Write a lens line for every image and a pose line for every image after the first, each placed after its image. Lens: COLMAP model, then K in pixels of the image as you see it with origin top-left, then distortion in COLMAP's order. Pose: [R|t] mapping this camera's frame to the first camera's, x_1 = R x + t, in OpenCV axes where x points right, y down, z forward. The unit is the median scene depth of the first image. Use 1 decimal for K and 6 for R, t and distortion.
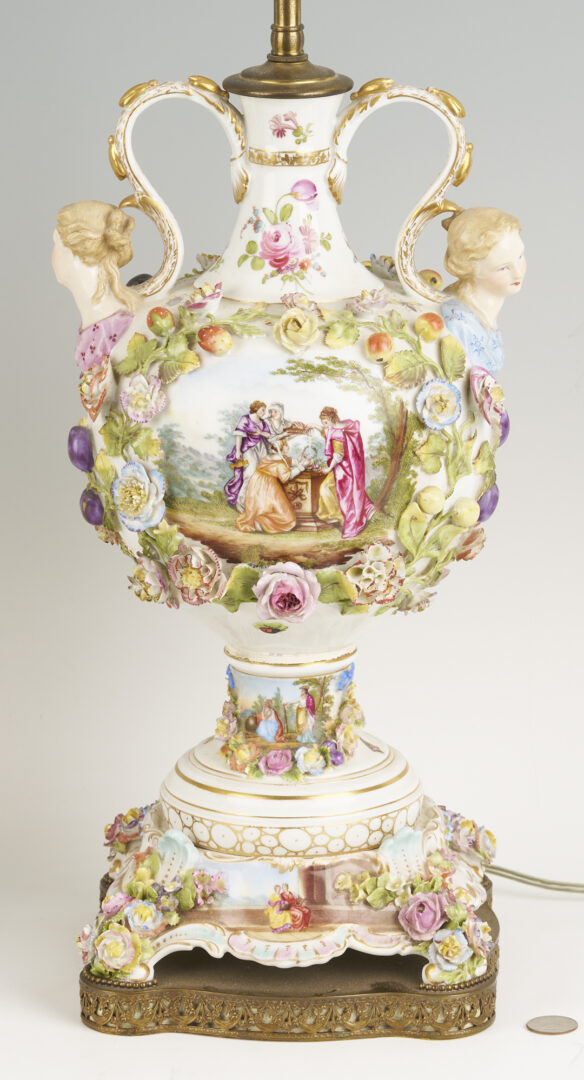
lens RADIAL K [[5273.4, 0, 302.5], [0, 5273.4, 540.5], [0, 0, 1]] dist [-0.114548, 0.000000]
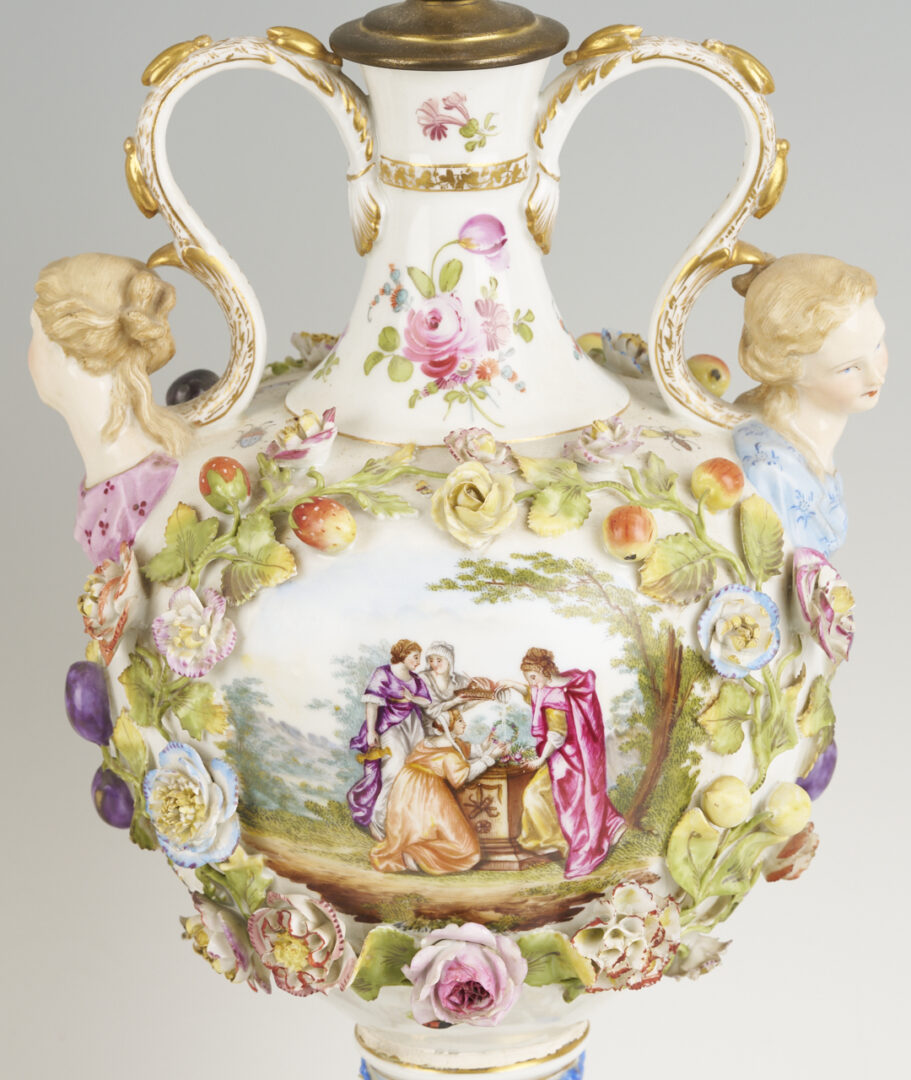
lens RADIAL K [[5161.6, 0, 453.0], [0, 5161.6, 543.4], [0, 0, 1]] dist [-0.122337, 0.000000]
pose [[0.999816, -0.019201, -0.000415, -0.003167], [0.019196, 0.998393, 0.053321, -0.063085], [-0.000610, -0.053319, 0.998577, 0.464567]]
